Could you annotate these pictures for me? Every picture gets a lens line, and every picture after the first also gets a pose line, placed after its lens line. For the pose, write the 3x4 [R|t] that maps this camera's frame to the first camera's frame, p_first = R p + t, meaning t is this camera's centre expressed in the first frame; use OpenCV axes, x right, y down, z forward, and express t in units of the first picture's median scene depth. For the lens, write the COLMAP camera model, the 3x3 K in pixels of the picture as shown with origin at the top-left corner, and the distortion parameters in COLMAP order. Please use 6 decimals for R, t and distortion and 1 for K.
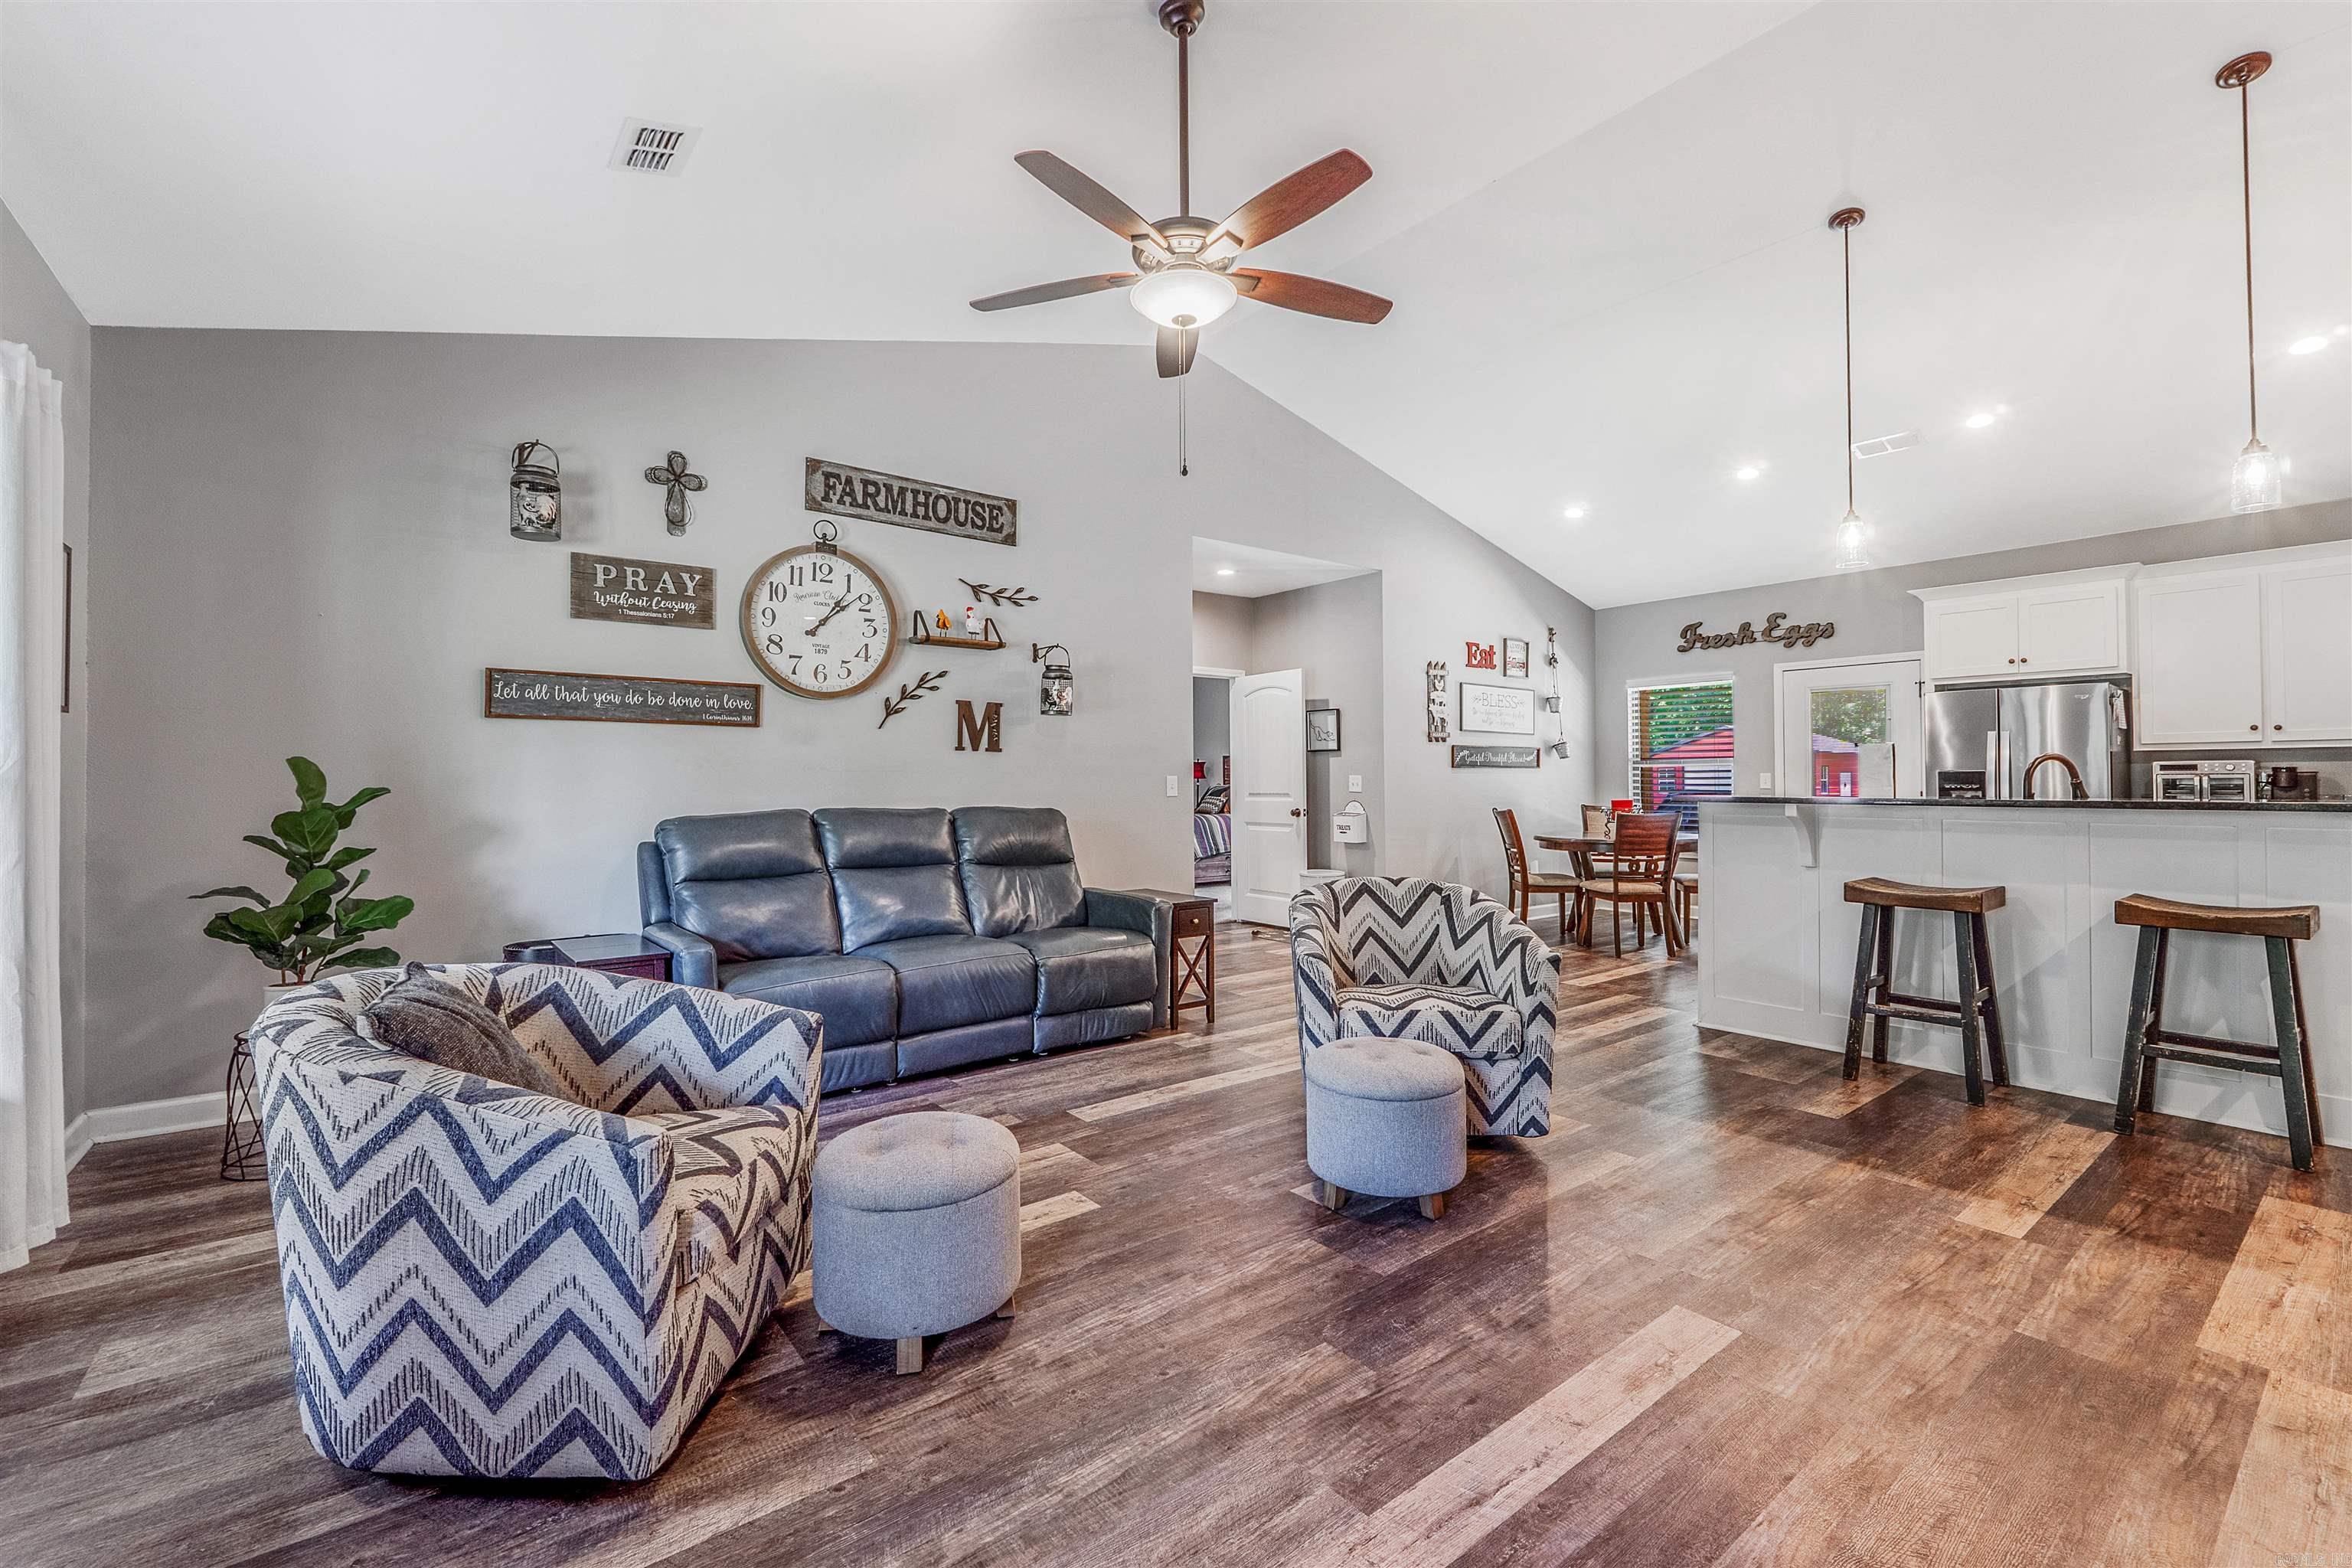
lens RADIAL K [[998.1, 0, 1172.2], [0, 998.1, 771.8], [0, 0, 1]] dist [-0.001611, 0.000354]
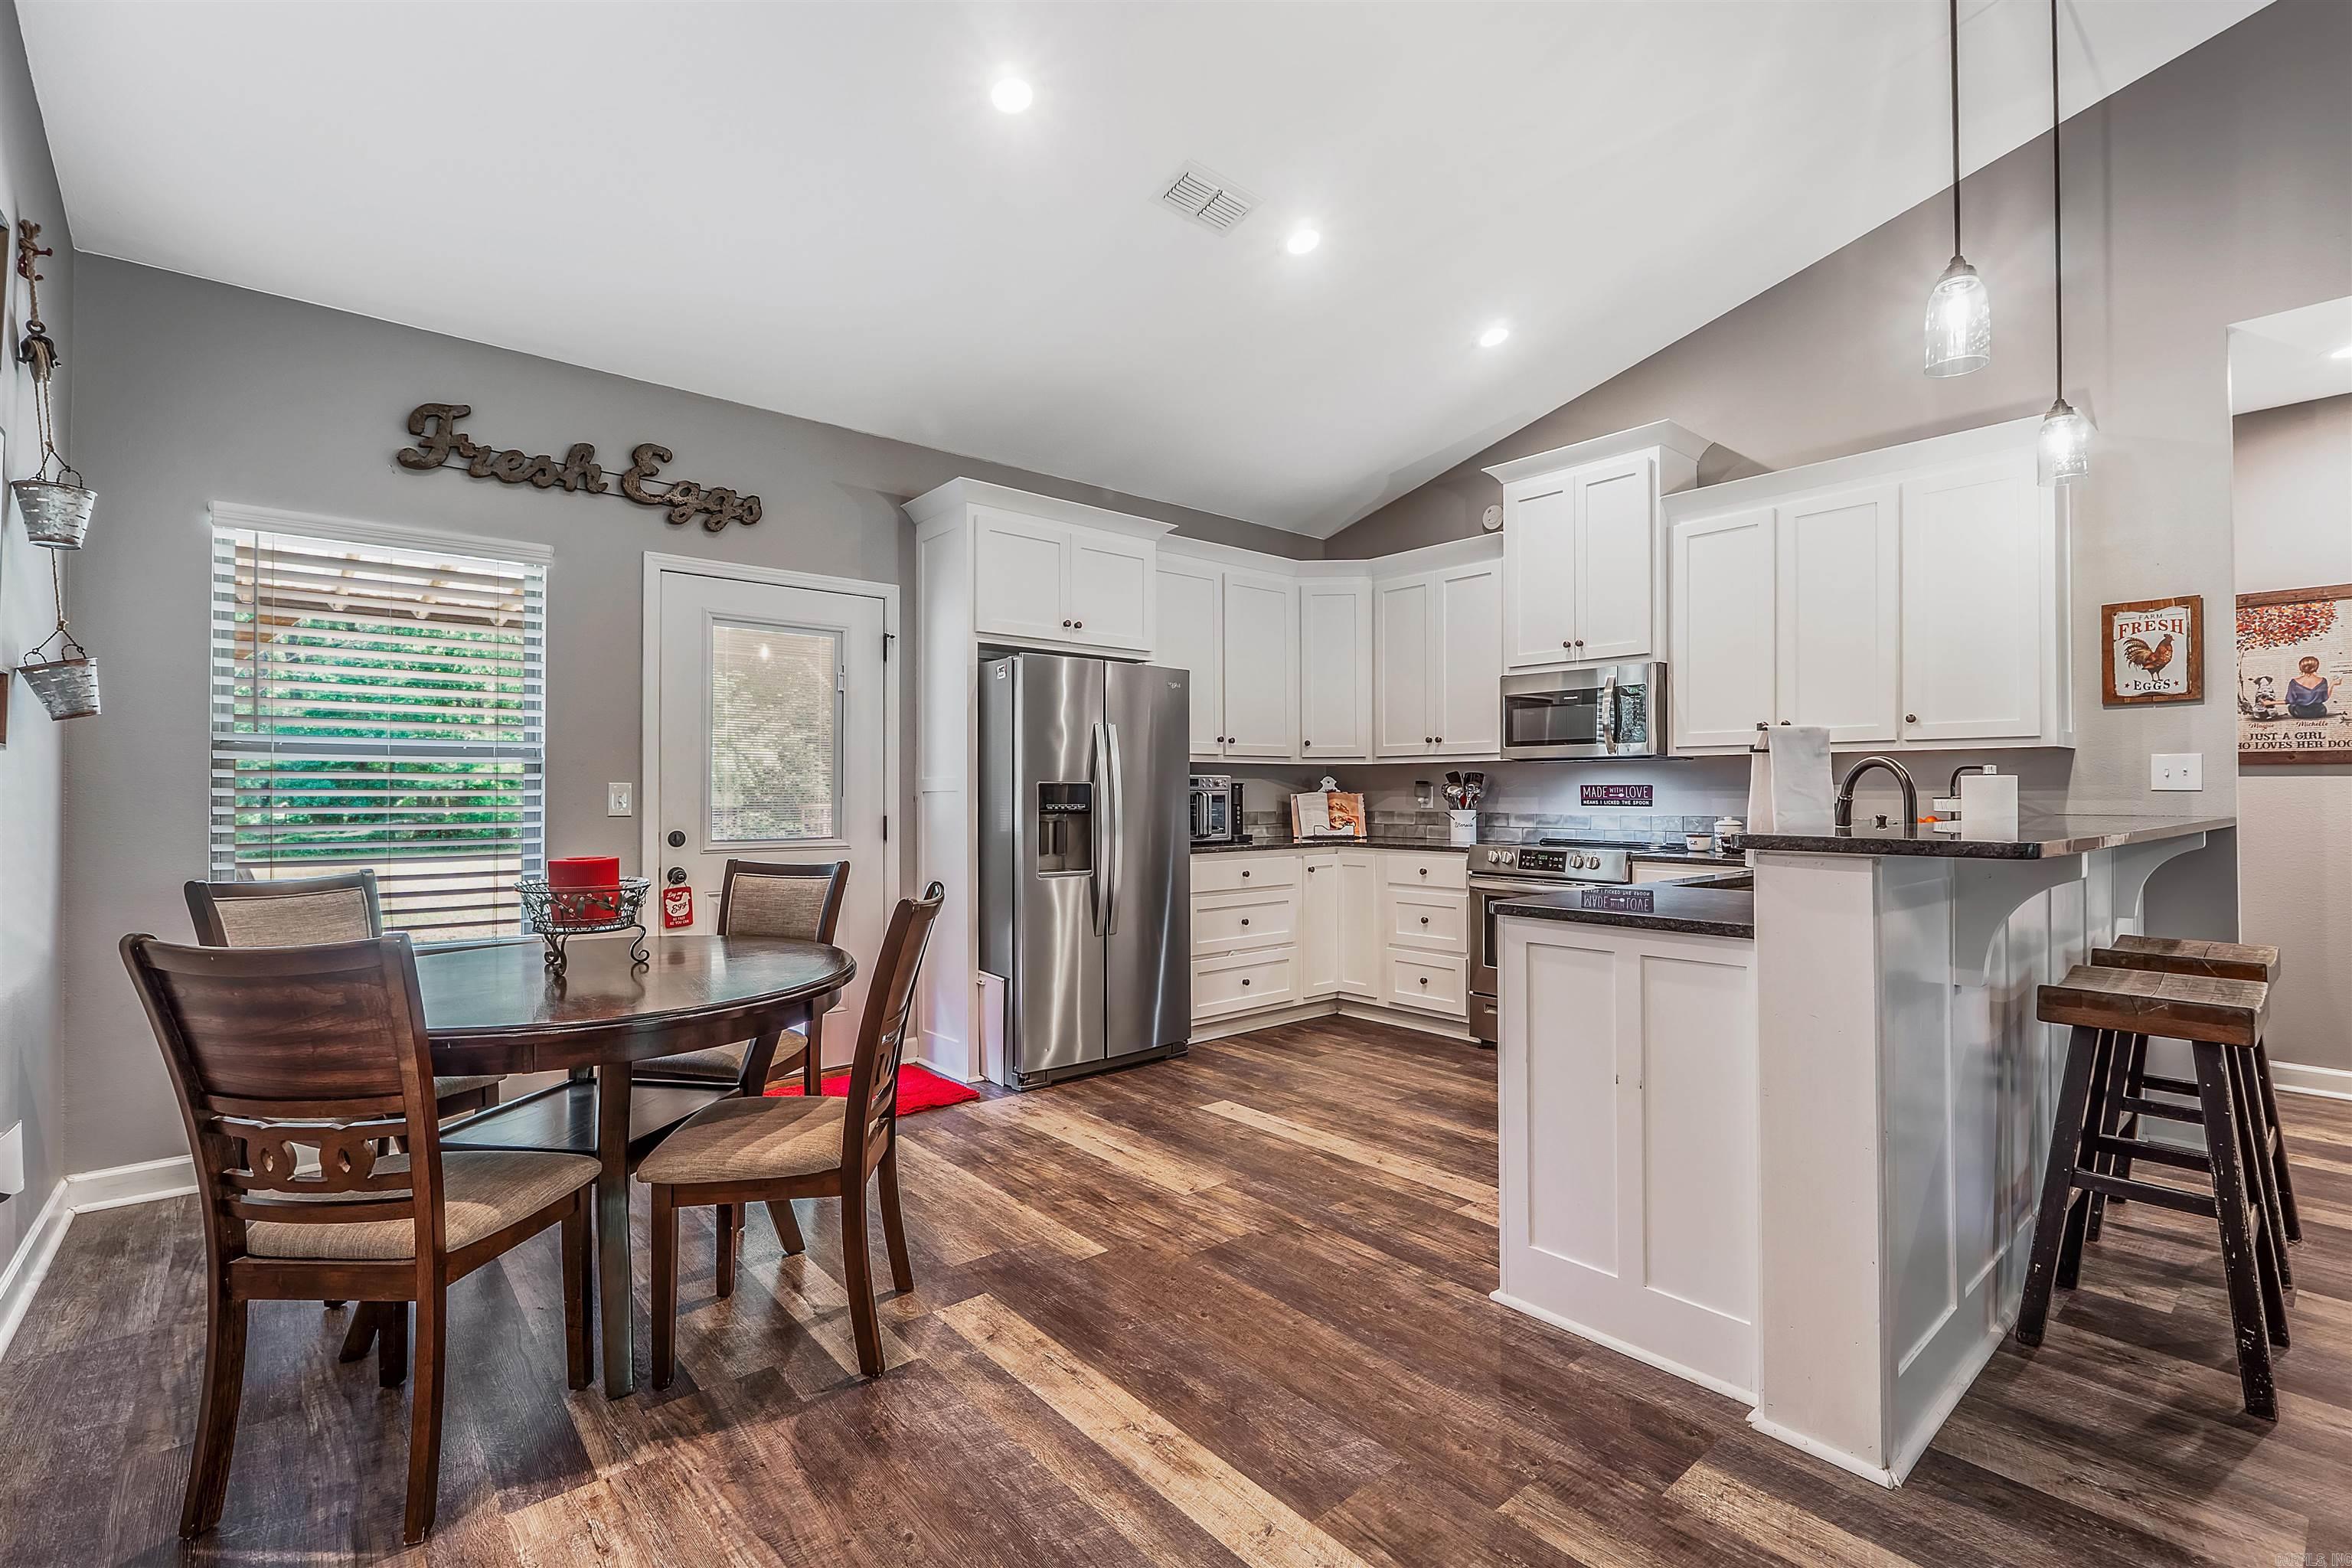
lens RADIAL K [[1049.7, 0, 1172.3], [0, 1049.7, 778.4], [0, 0, 1]] dist [-0.003918, -0.001095]
pose [[-0.050749, 0.017754, 0.998554, 0.098261], [-0.009237, 0.999791, -0.018245, 0.006374], [-0.998669, -0.010150, -0.050574, 0.781532]]
